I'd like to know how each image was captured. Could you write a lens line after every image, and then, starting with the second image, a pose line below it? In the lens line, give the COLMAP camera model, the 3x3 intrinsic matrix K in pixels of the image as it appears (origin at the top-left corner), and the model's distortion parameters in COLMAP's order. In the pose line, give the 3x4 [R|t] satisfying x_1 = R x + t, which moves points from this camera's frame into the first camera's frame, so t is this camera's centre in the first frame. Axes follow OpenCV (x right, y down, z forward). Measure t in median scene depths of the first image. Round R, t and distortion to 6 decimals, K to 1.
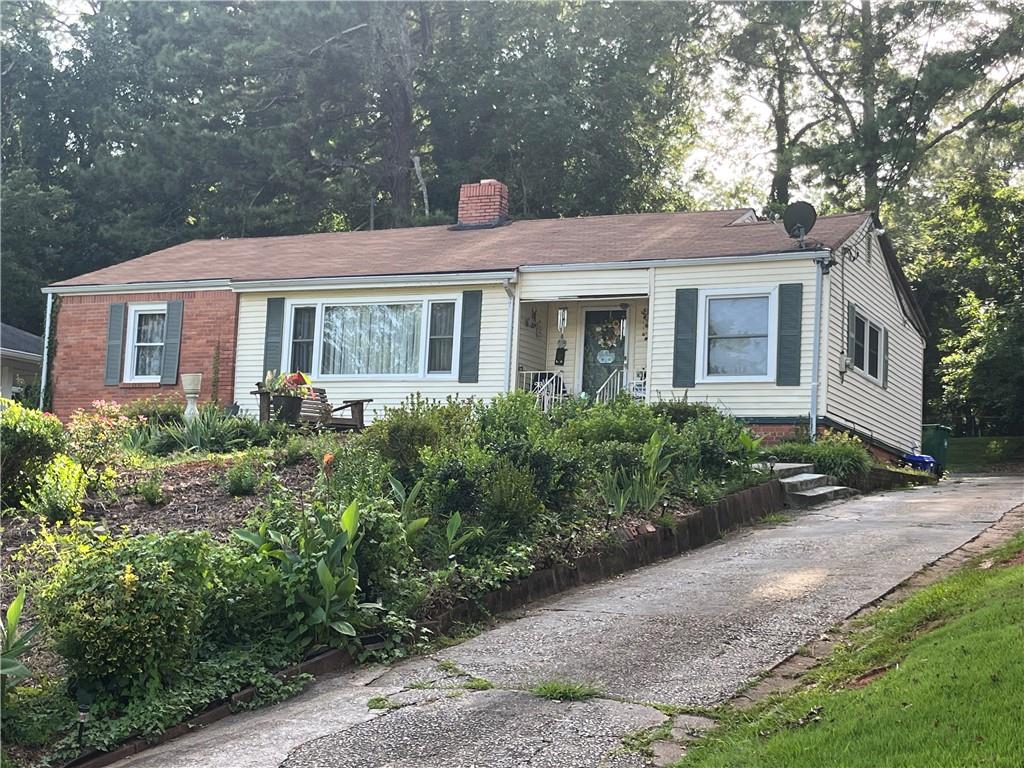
lens RADIAL K [[1499.8, 0, 512.0], [0, 1499.8, 384.0], [0, 0, 1]] dist [0.002563, -0.000787]
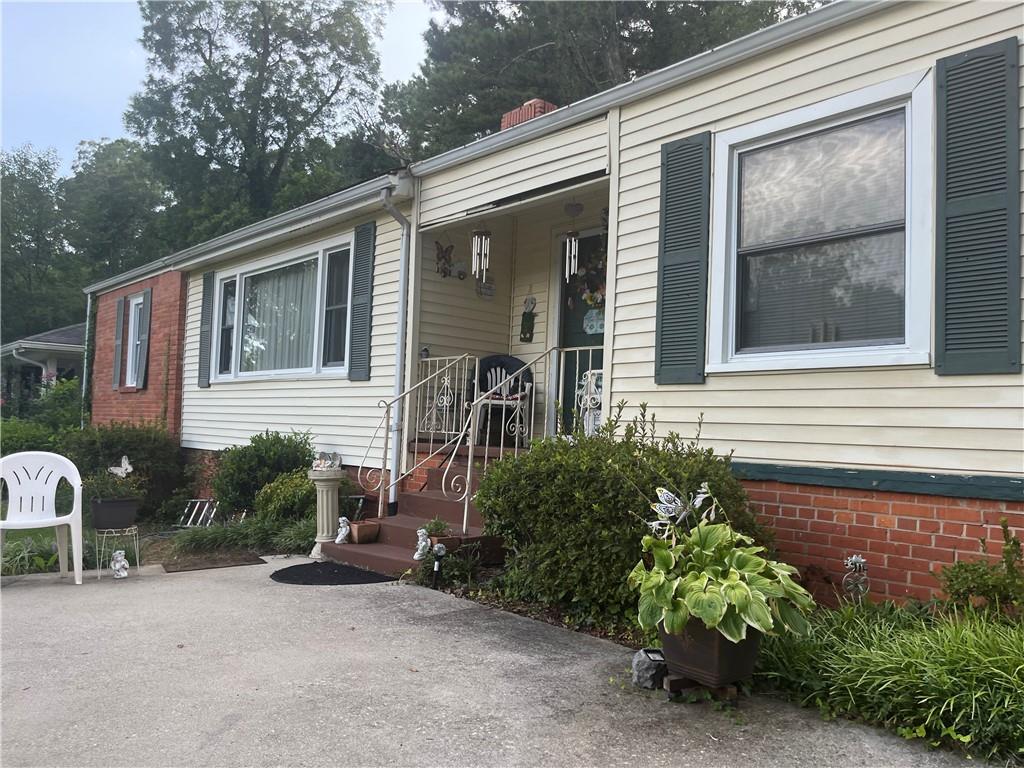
lens RADIAL K [[764.7, 0, 512.0], [0, 764.7, 384.0], [0, 0, 1]] dist [0.071669, -0.096136]
pose [[0.919794, -0.034666, -0.390868, 0.145712], [0.051468, 0.998143, 0.032592, -0.006444], [0.389012, -0.050095, 0.919870, 0.751512]]
